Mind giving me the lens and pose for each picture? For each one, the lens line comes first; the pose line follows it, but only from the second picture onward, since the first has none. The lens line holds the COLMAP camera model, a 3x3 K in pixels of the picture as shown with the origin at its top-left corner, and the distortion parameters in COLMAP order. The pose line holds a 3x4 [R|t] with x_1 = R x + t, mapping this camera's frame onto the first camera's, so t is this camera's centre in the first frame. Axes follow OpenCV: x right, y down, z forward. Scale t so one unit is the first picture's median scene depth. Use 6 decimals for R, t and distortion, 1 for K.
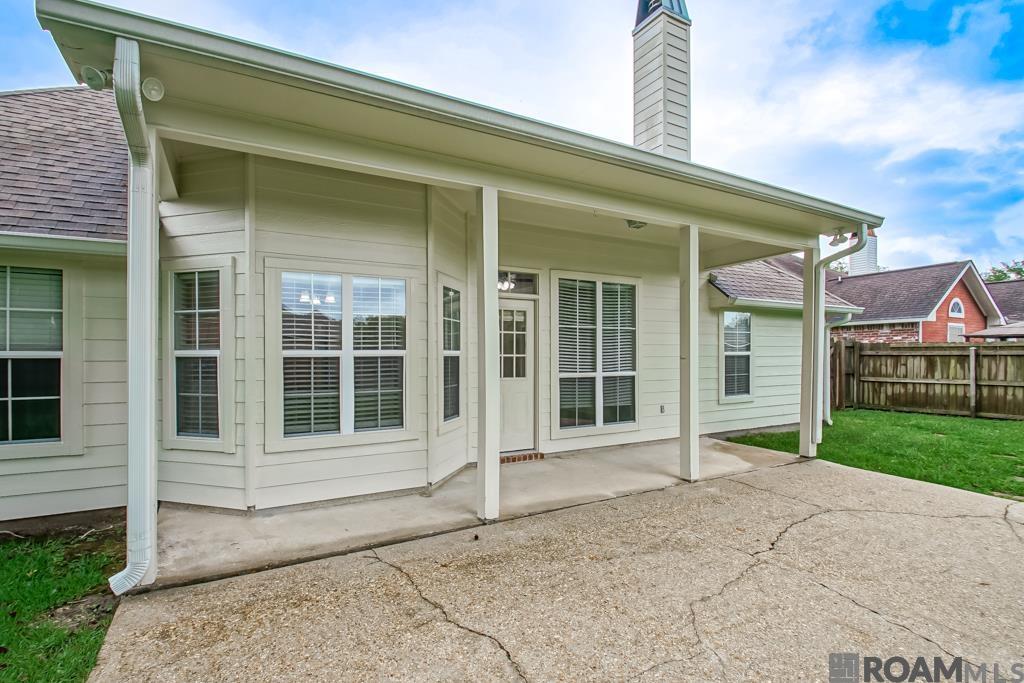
lens RADIAL K [[474.4, 0, 491.6], [0, 474.4, 338.3], [0, 0, 1]] dist [-0.000369, -0.000519]
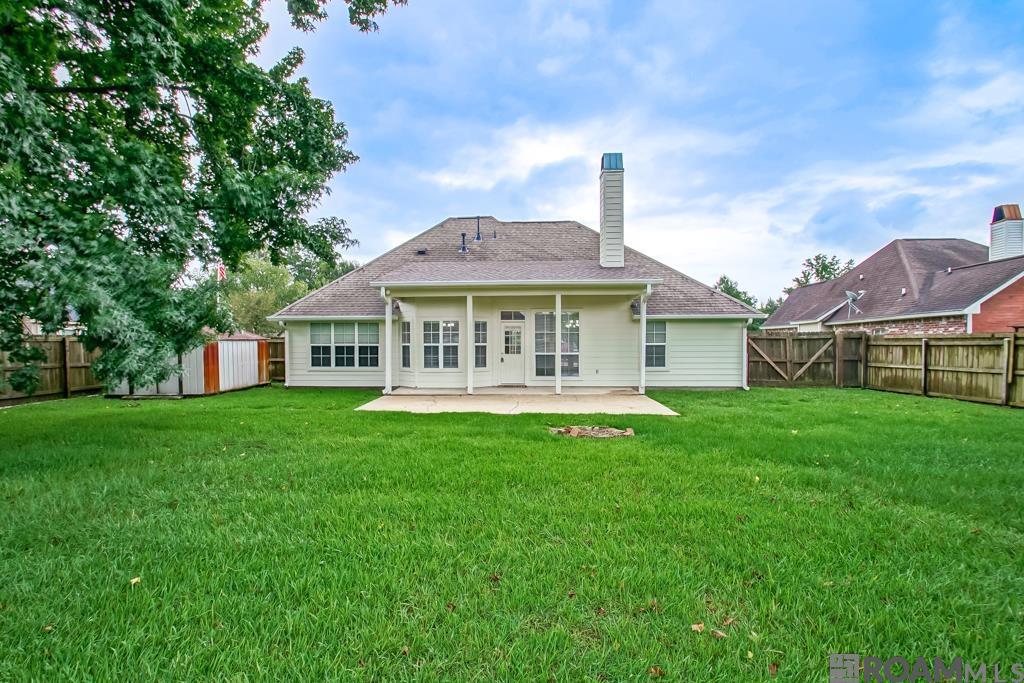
lens RADIAL K [[474.4, 0, 491.6], [0, 474.4, 338.3], [0, 0, 1]] dist [-0.000369, -0.000519]
pose [[0.826492, -0.006336, -0.562912, 1.012514], [0.019729, 0.999648, 0.017716, -0.033792], [0.562602, -0.025748, 0.826327, -0.832998]]
